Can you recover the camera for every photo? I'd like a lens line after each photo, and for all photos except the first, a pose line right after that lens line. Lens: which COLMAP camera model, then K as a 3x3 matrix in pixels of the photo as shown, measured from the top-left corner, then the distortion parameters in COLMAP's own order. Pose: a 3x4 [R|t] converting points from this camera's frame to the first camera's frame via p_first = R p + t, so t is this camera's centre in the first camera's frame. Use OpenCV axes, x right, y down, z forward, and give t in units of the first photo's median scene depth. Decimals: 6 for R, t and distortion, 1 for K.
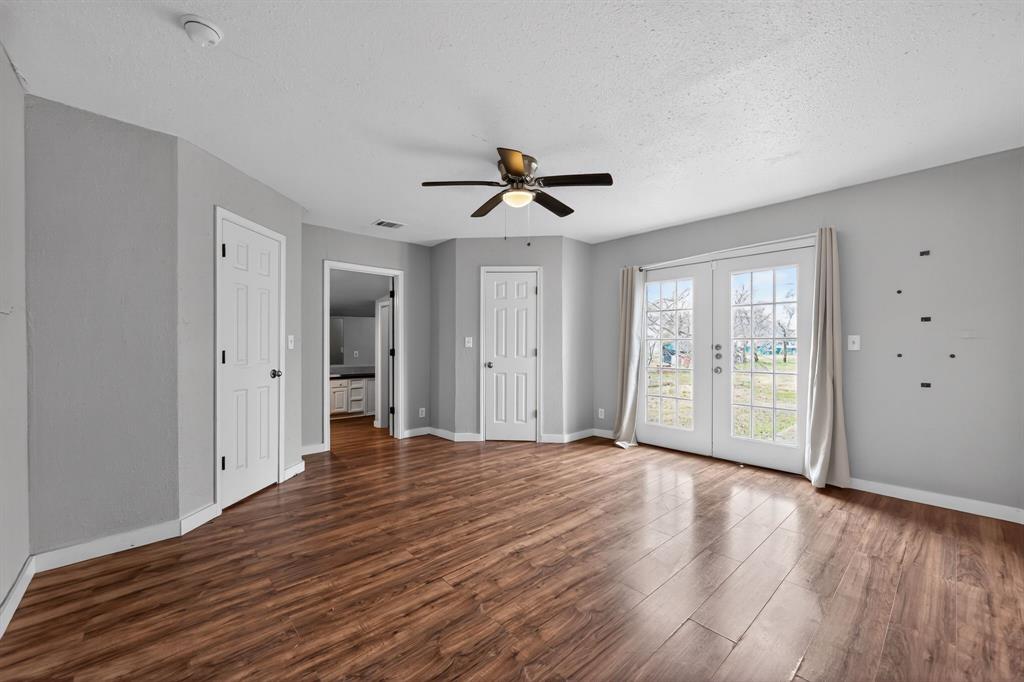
lens RADIAL K [[405.9, 0, 515.1], [0, 405.9, 343.4], [0, 0, 1]] dist [-0.000501, 0.000291]
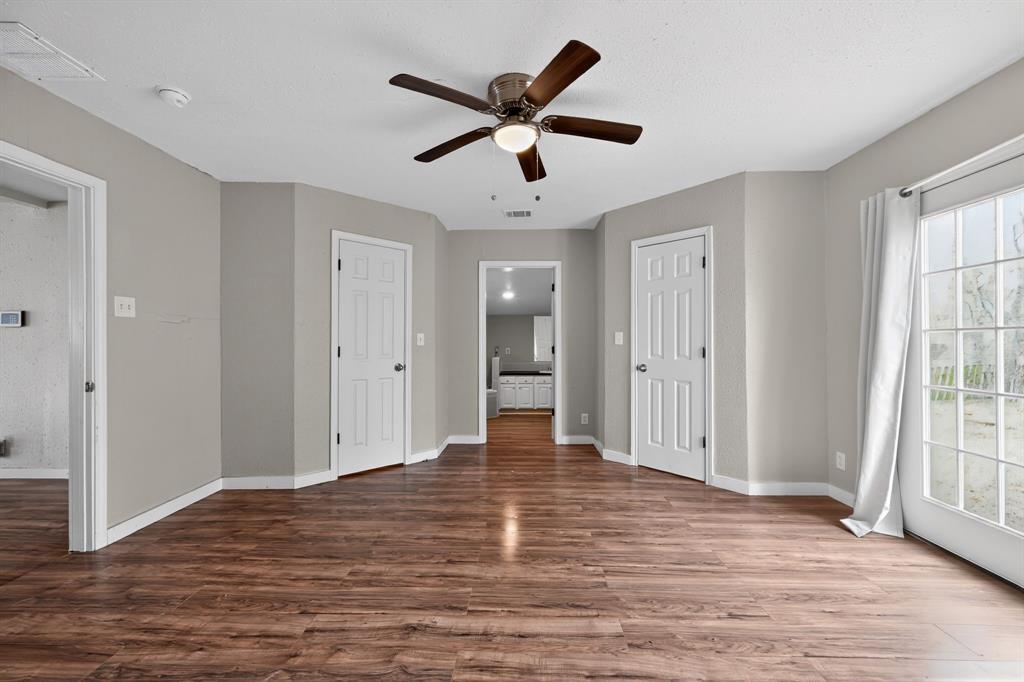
lens RADIAL K [[405.9, 0, 513.9], [0, 405.9, 342.3], [0, 0, 1]] dist [-0.000501, 0.000291]
pose [[0.718684, -0.000875, -0.695336, 0.470258], [0.003616, 0.999990, 0.002479, 0.003175], [0.695327, -0.004296, 0.718681, 0.448050]]
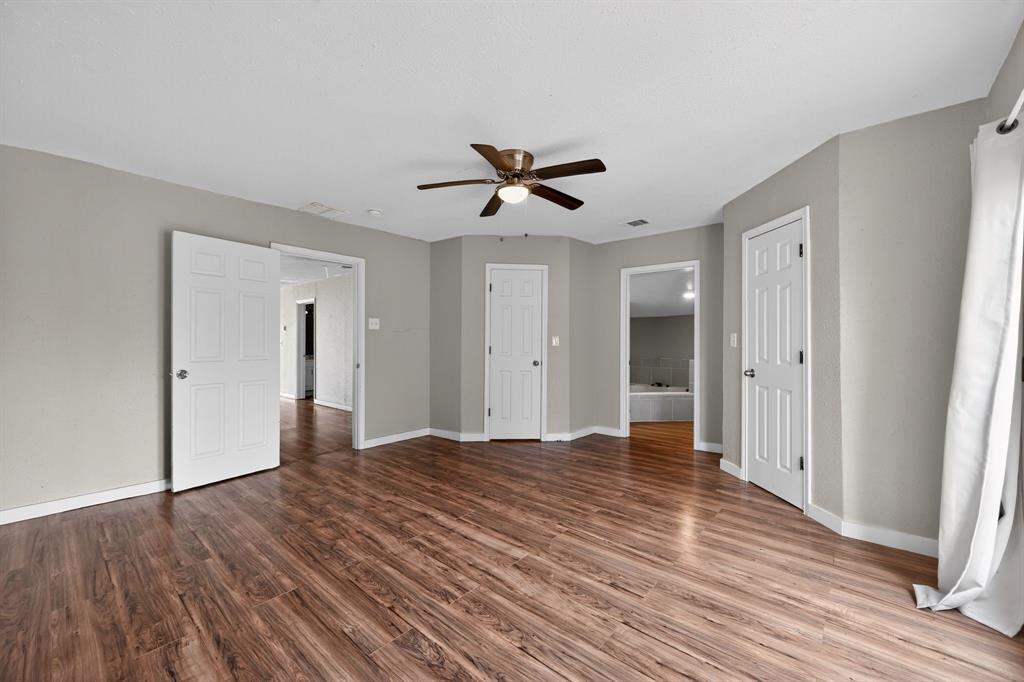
lens RADIAL K [[405.9, 0, 517.5], [0, 405.9, 345.1], [0, 0, 1]] dist [-0.000501, 0.000291]
pose [[0.122553, 0.005539, -0.992447, 0.910379], [0.000456, 0.999984, 0.005637, 0.001808], [0.992462, -0.001144, 0.122548, 0.830638]]
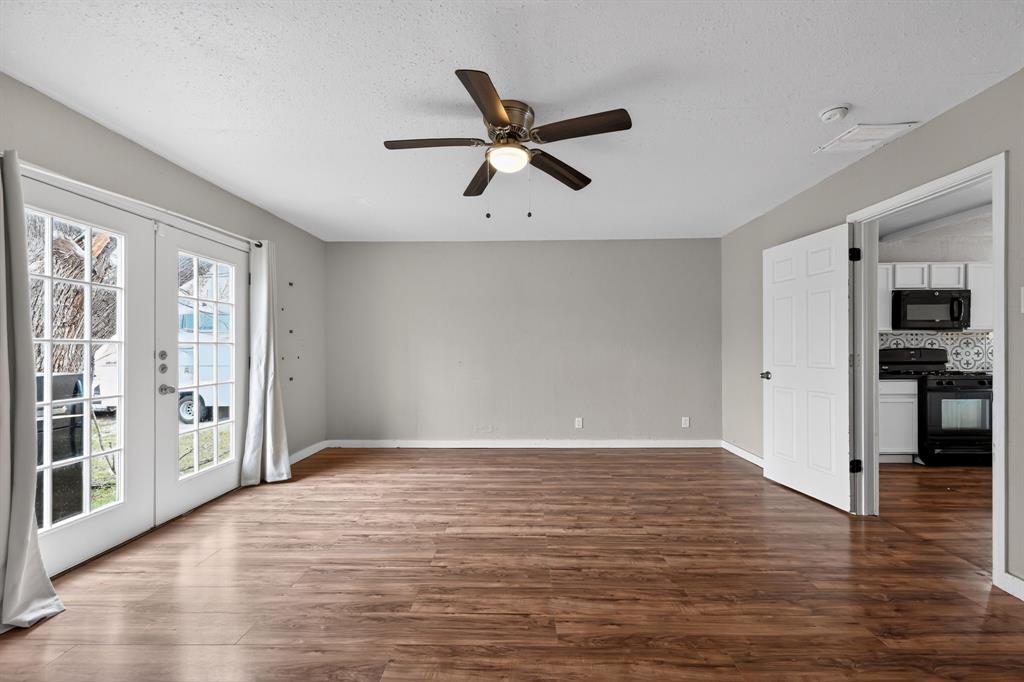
lens RADIAL K [[405.9, 0, 515.5], [0, 405.9, 341.8], [0, 0, 1]] dist [-0.000501, 0.000291]
pose [[-0.724368, 0.013969, 0.689272, -0.500380], [0.005452, 0.999880, -0.014535, 0.000336], [-0.689392, -0.006771, -0.724357, 1.450518]]
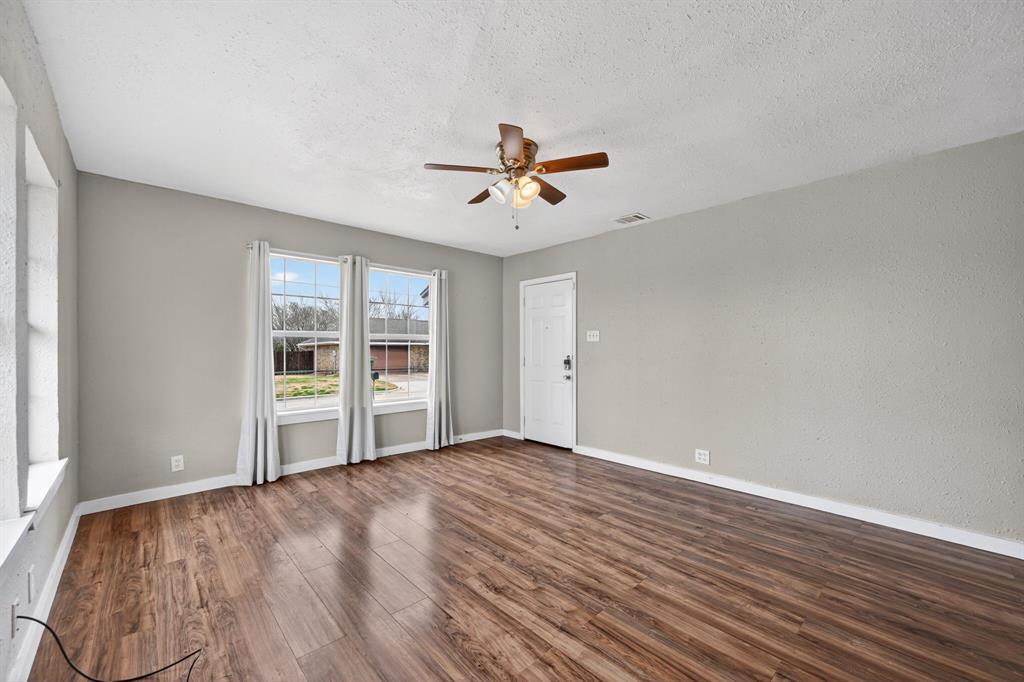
lens RADIAL K [[405.9, 0, 513.9], [0, 405.9, 347.7], [0, 0, 1]] dist [-0.000501, 0.000291]
pose [[-0.005543, 0.009231, 0.999942, -0.660335], [-0.000647, 0.999957, -0.009235, -0.006020], [-0.999984, -0.000699, -0.005536, 0.714085]]
